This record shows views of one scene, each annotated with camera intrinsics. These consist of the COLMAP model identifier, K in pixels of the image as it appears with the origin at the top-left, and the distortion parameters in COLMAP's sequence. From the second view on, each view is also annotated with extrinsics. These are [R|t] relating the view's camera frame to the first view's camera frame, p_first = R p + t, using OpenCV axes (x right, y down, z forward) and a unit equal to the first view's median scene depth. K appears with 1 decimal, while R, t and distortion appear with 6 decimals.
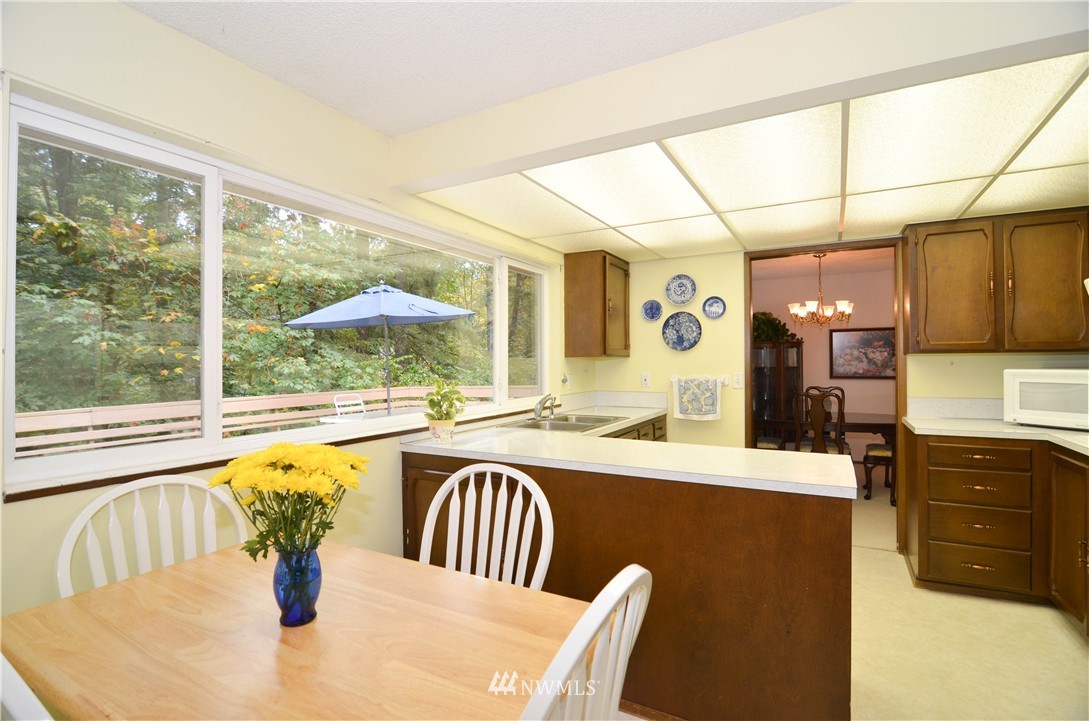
lens RADIAL K [[523.9, 0, 543.5], [0, 523.9, 362.5], [0, 0, 1]] dist [-0.001751, -0.000098]
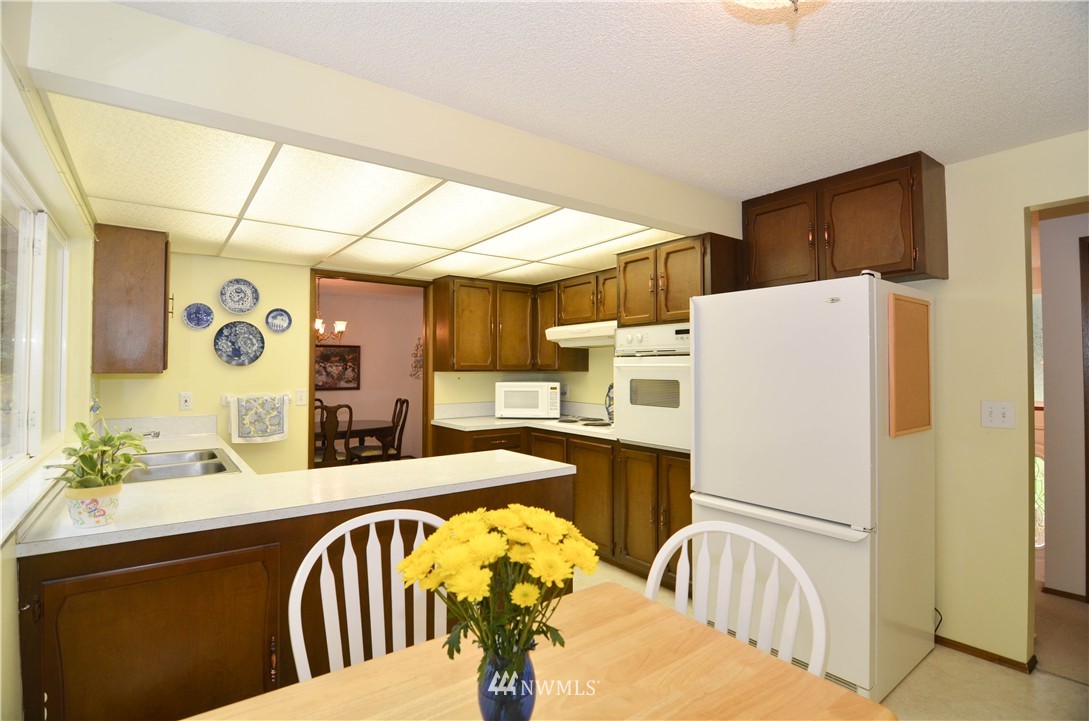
lens RADIAL K [[523.9, 0, 541.0], [0, 523.9, 357.6], [0, 0, 1]] dist [-0.001751, -0.000098]
pose [[0.424194, 0.026415, 0.905186, -0.320736], [-0.002650, 0.999606, -0.027929, -0.013040], [-0.905568, 0.009448, 0.424097, 0.174719]]
